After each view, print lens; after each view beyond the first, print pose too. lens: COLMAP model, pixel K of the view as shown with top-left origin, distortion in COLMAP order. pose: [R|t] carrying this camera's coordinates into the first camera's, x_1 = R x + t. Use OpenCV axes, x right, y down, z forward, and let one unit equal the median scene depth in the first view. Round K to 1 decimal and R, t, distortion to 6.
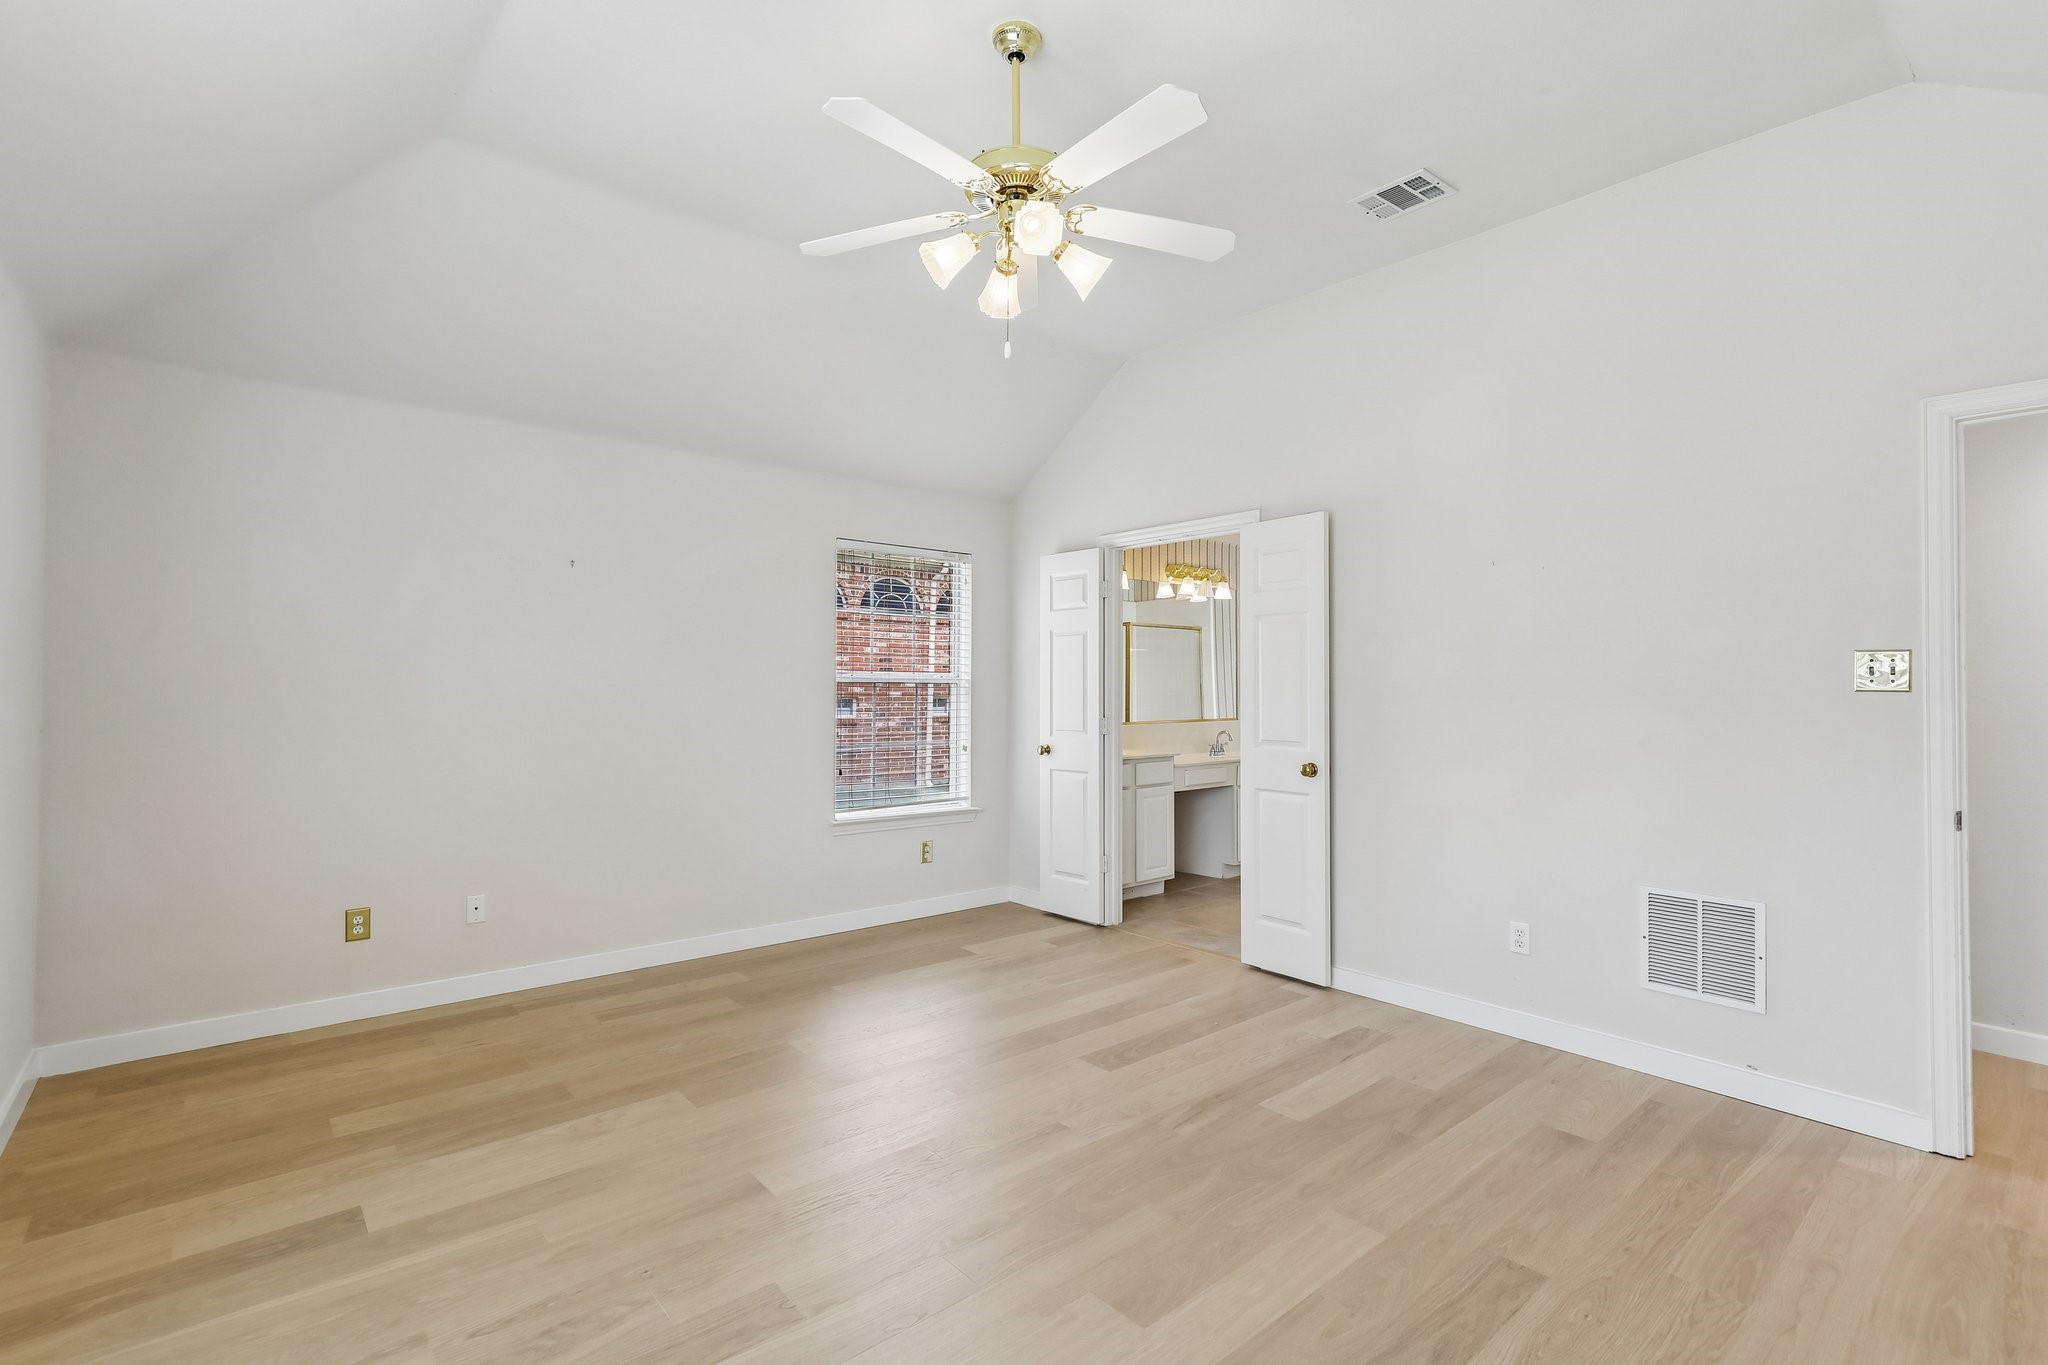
lens RADIAL K [[940.0, 0, 1025.1], [0, 940.0, 688.8], [0, 0, 1]] dist [-0.007069, 0.000861]
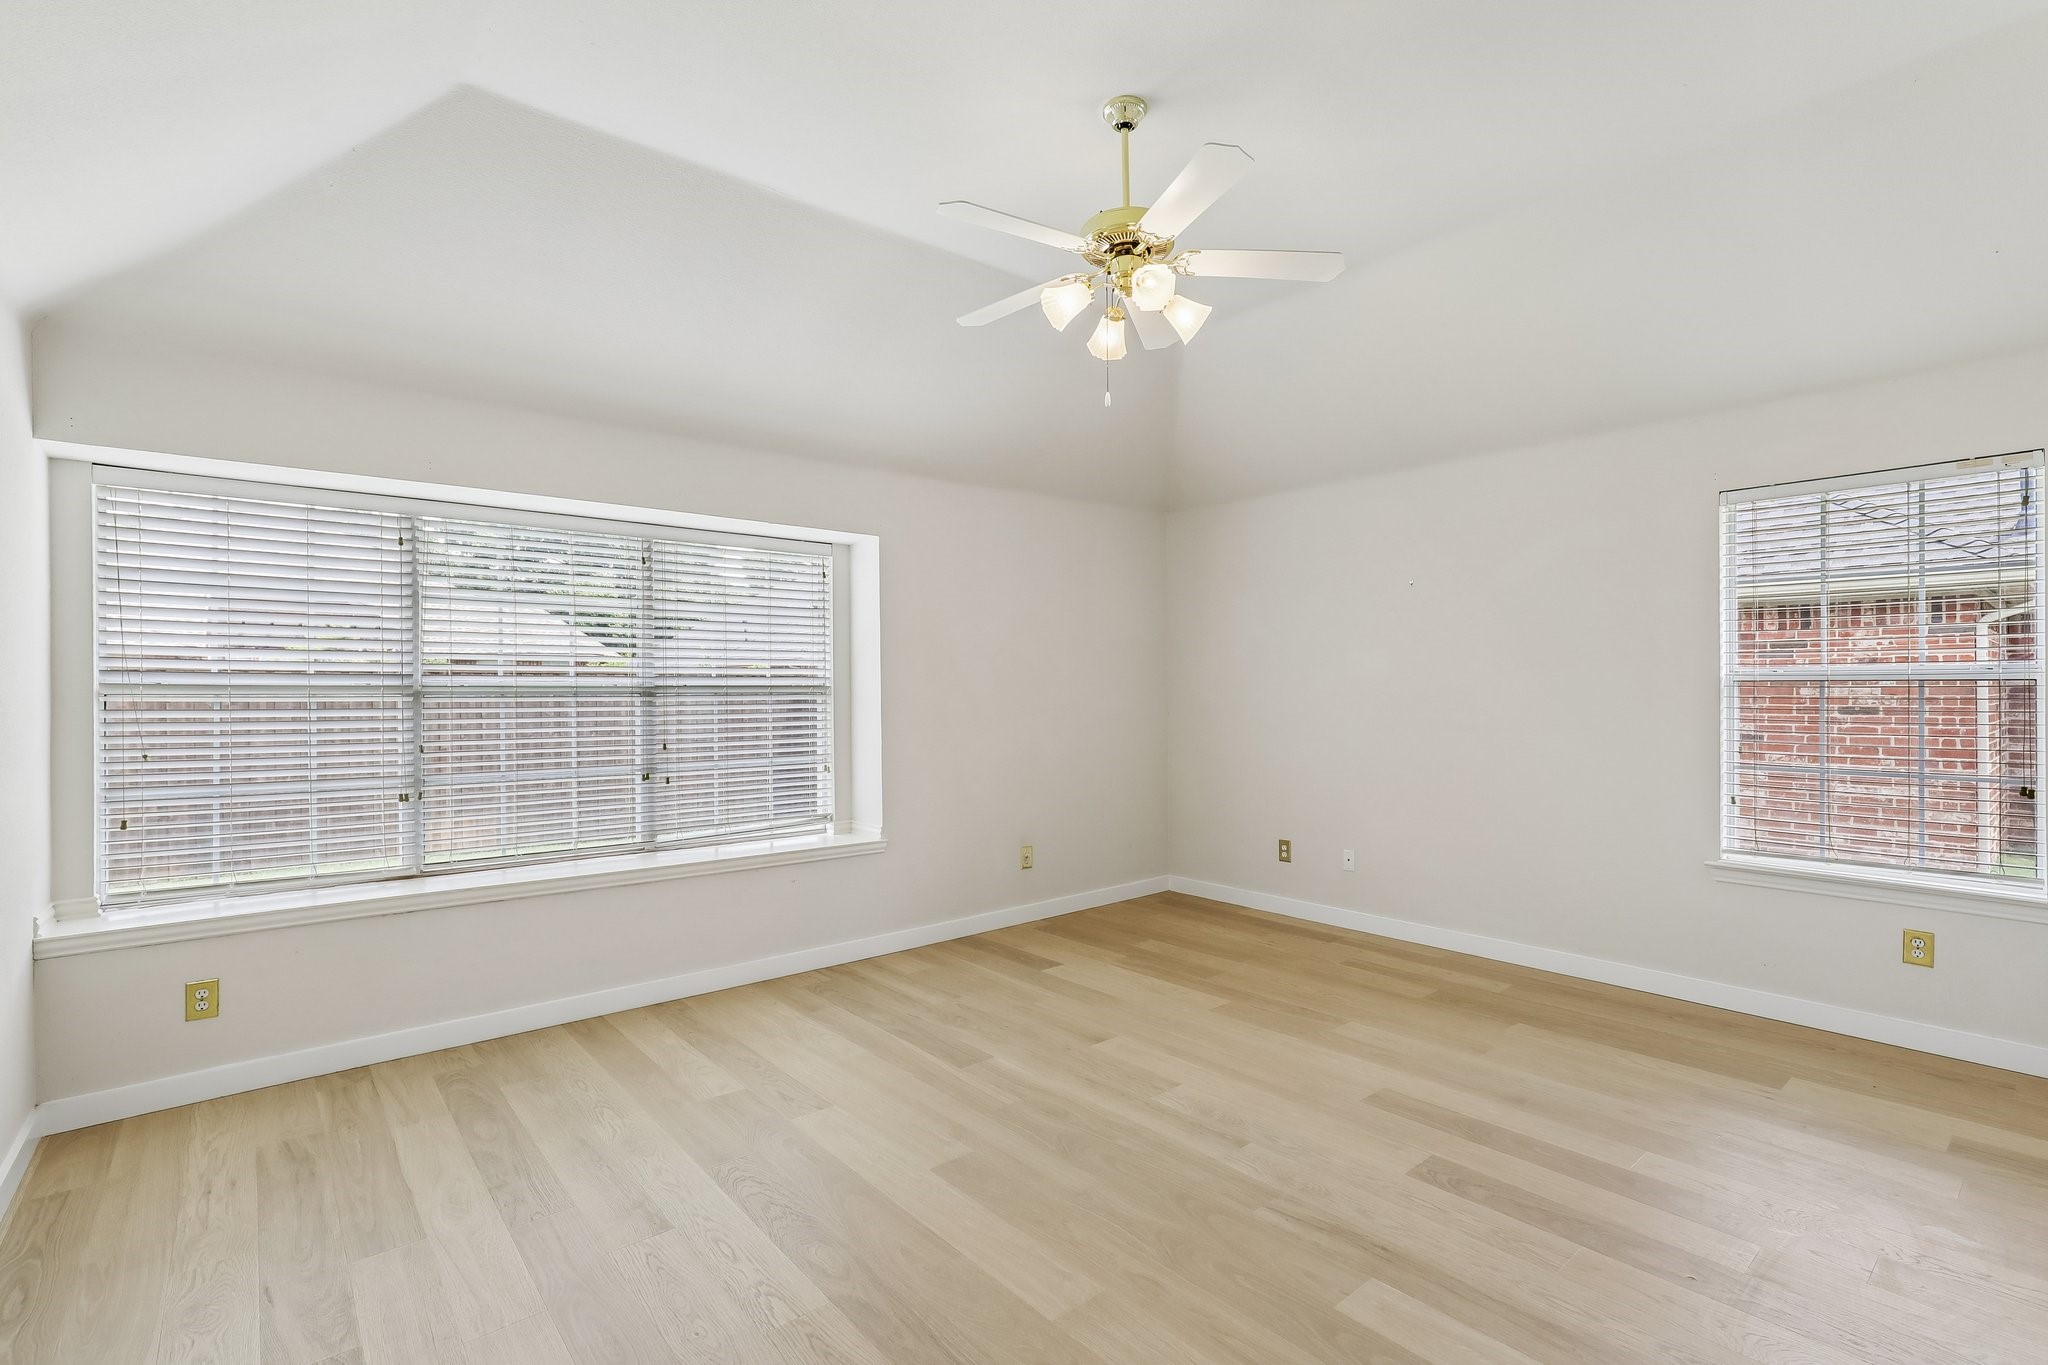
lens RADIAL K [[921.5, 0, 1030.6], [0, 921.5, 696.6], [0, 0, 1]] dist [-0.009968, 0.000312]
pose [[0.011011, 0.005347, -0.999925, 0.936488], [0.003745, 0.999978, 0.005388, -0.002732], [0.999932, -0.003804, 0.010991, 0.733473]]
